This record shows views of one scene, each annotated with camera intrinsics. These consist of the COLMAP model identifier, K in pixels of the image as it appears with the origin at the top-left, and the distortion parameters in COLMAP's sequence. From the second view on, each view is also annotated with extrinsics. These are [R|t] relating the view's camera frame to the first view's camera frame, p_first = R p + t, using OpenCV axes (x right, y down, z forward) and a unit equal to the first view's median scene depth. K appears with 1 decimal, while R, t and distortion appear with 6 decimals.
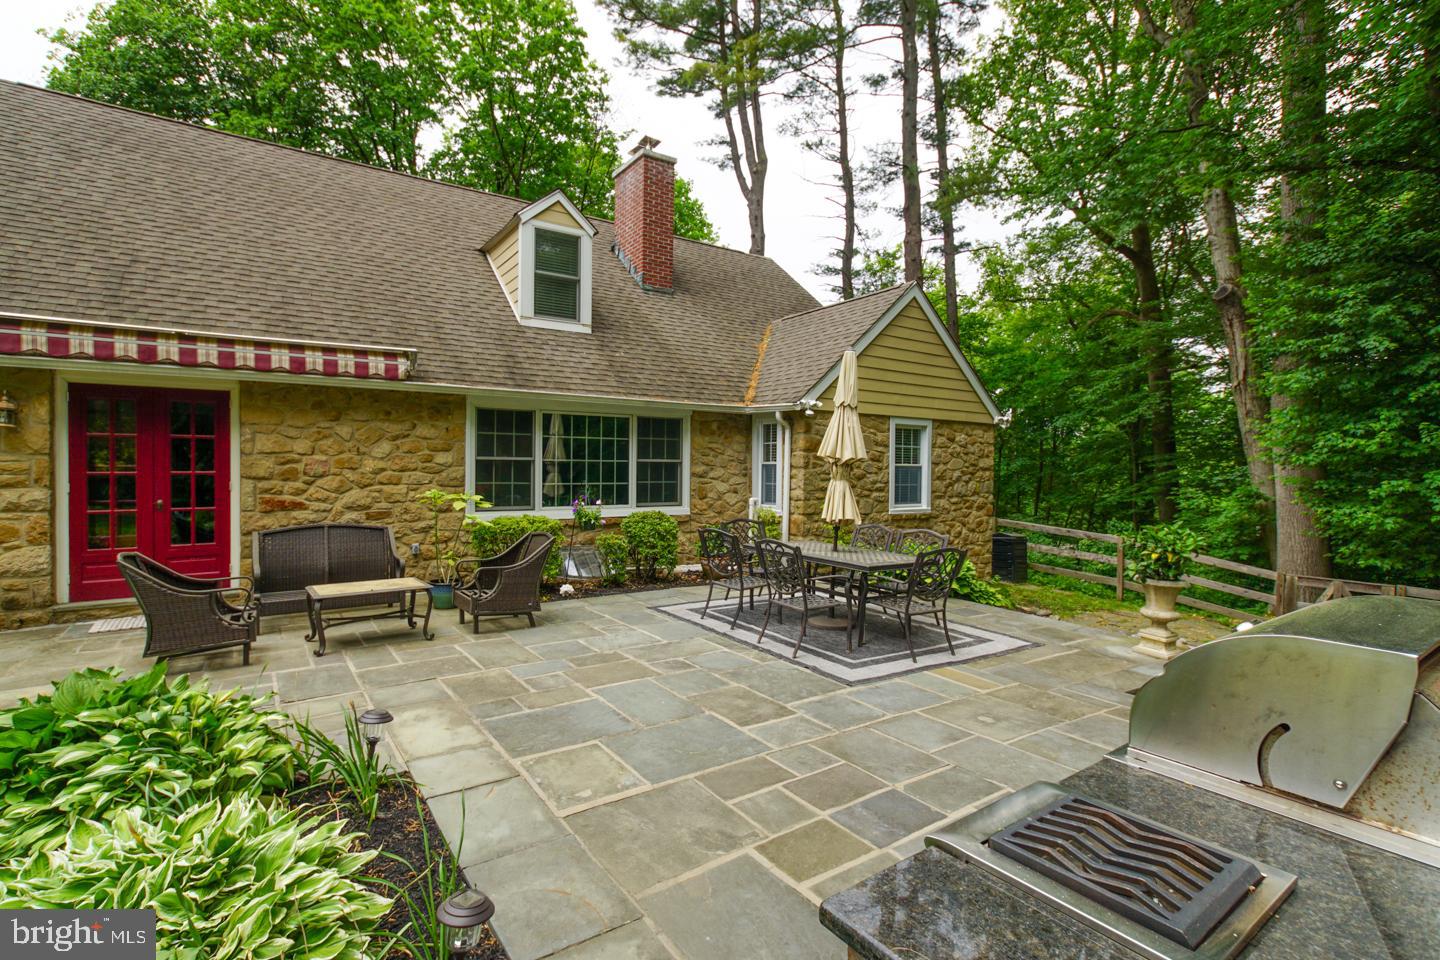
lens RADIAL K [[676.1, 0, 701.6], [0, 676.1, 474.8], [0, 0, 1]] dist [-0.011032, 0.018841]
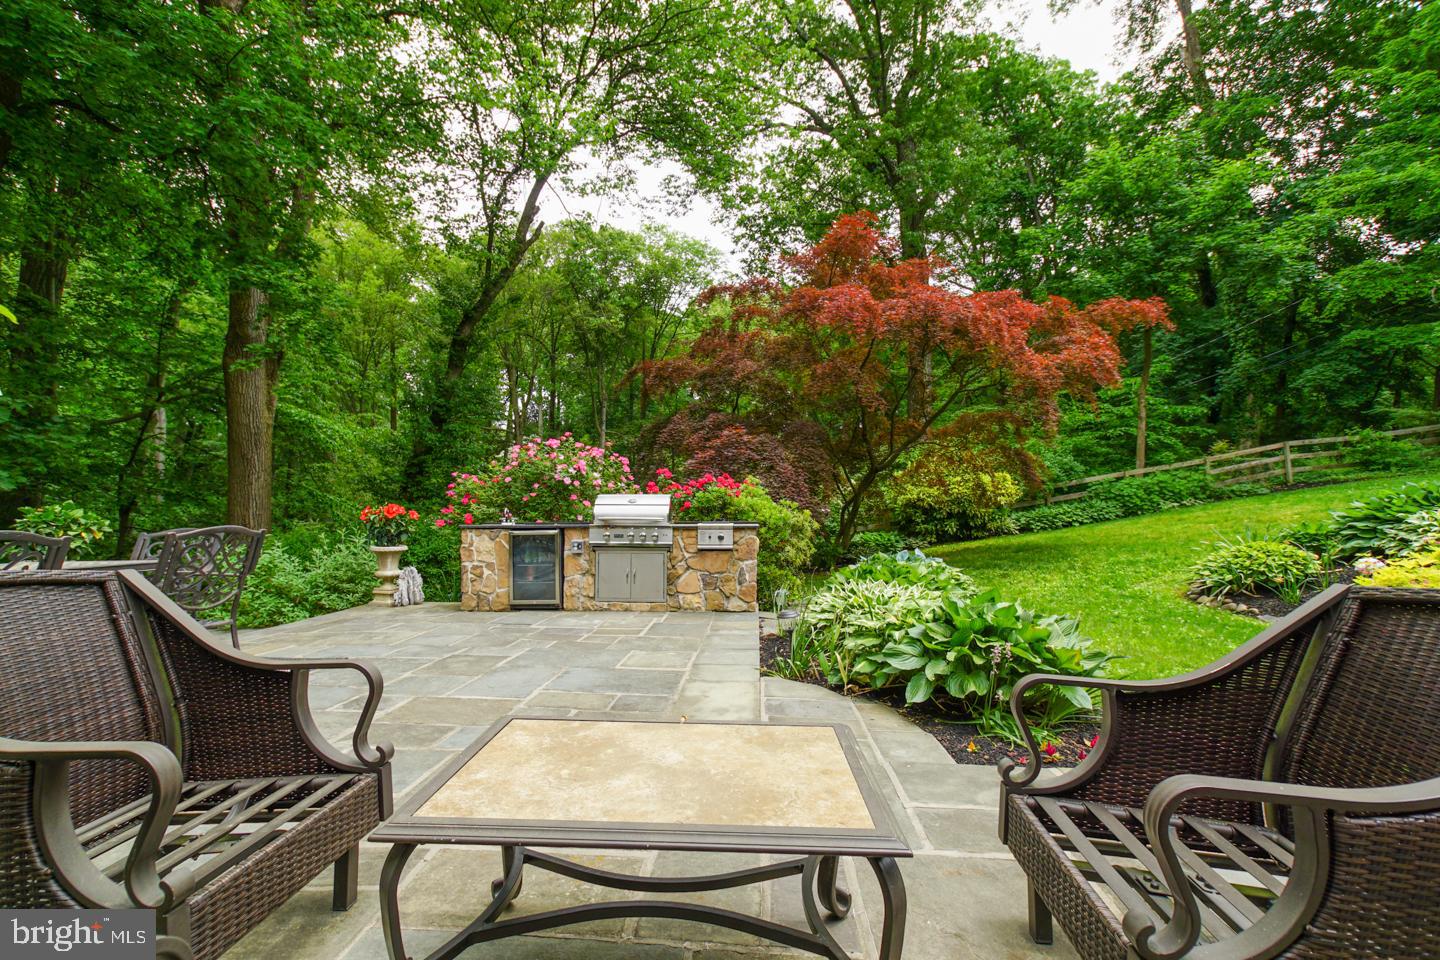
lens RADIAL K [[676.1, 0, 702.9], [0, 676.1, 477.8], [0, 0, 1]] dist [-0.011032, 0.018841]
pose [[-0.773218, 0.020070, 0.633823, -0.384030], [-0.001919, 0.999420, -0.033988, 0.038719], [-0.634137, -0.027496, -0.772731, 0.682325]]
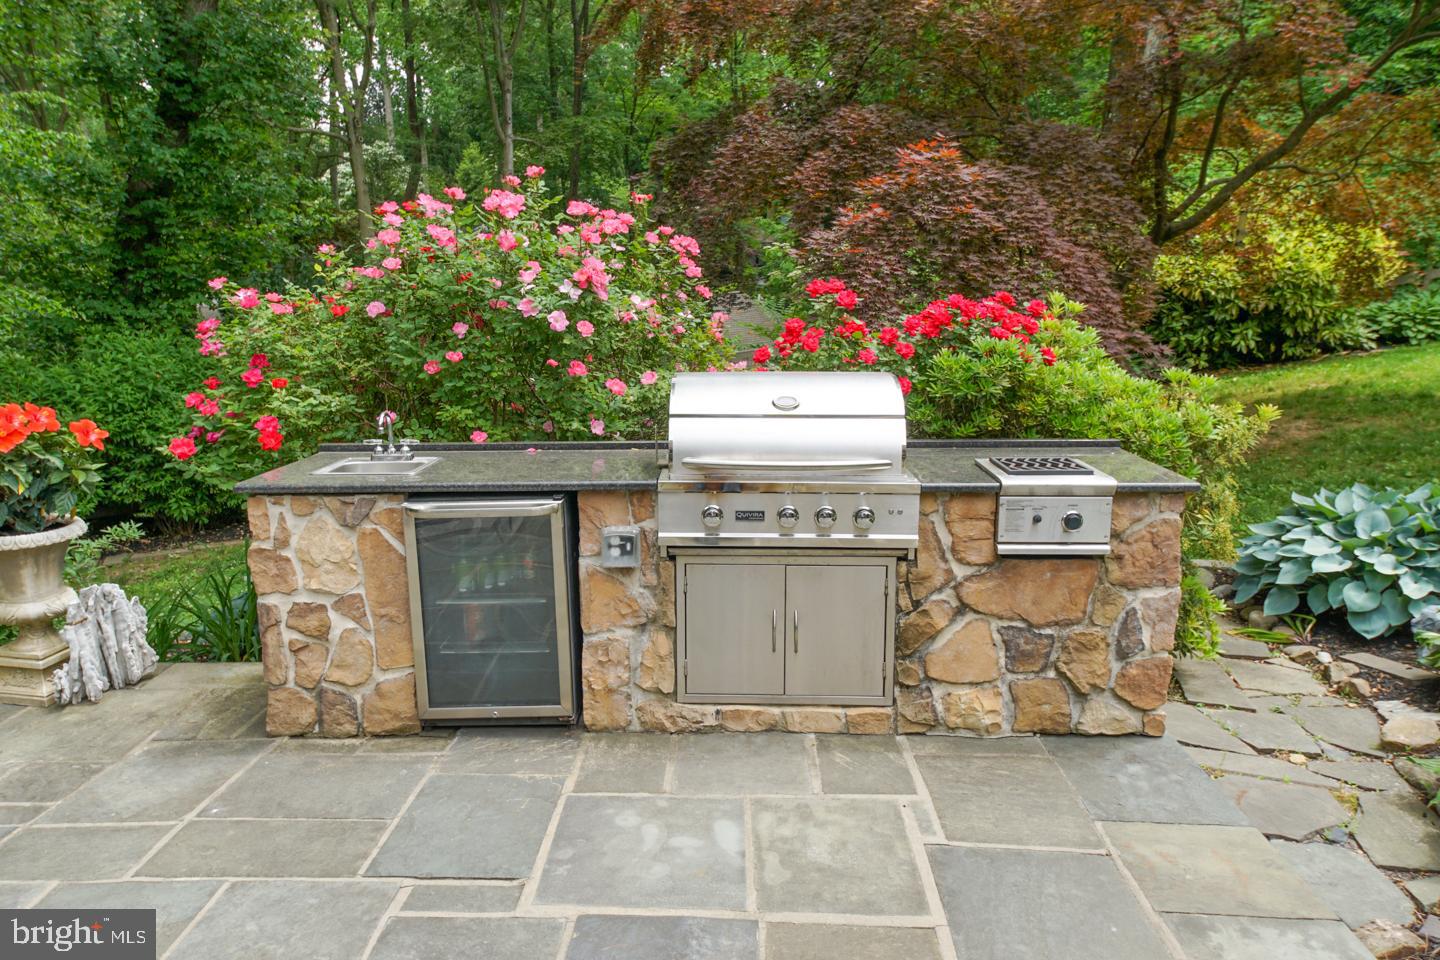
lens RADIAL K [[1058.3, 0, 705.8], [0, 1058.3, 485.6], [0, 0, 1]] dist [0.109460, -0.024324]
pose [[-0.795431, -0.125329, 0.592944, -0.062818], [0.003058, 0.977541, 0.210723, -0.010218], [-0.606036, 0.169429, -0.777183, 0.473521]]
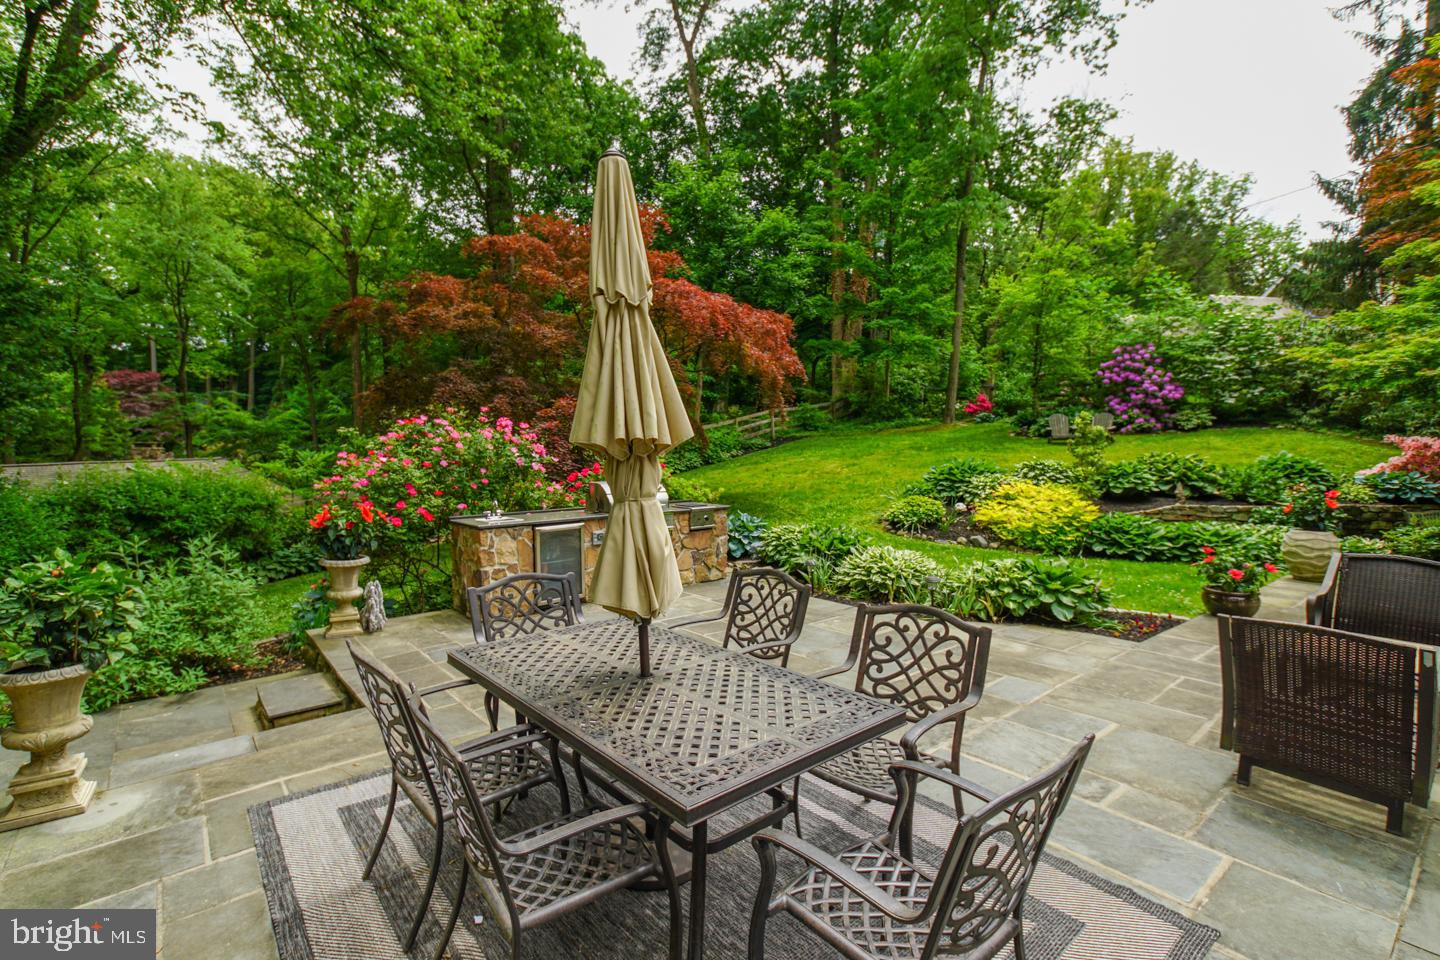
lens RADIAL K [[676.1, 0, 704.5], [0, 676.1, 469.4], [0, 0, 1]] dist [-0.011032, 0.018841]
pose [[-0.995529, -0.010732, -0.093848, 0.129554], [-0.015355, 0.998696, 0.048678, -0.021933], [0.093203, 0.049901, -0.994396, 0.931044]]
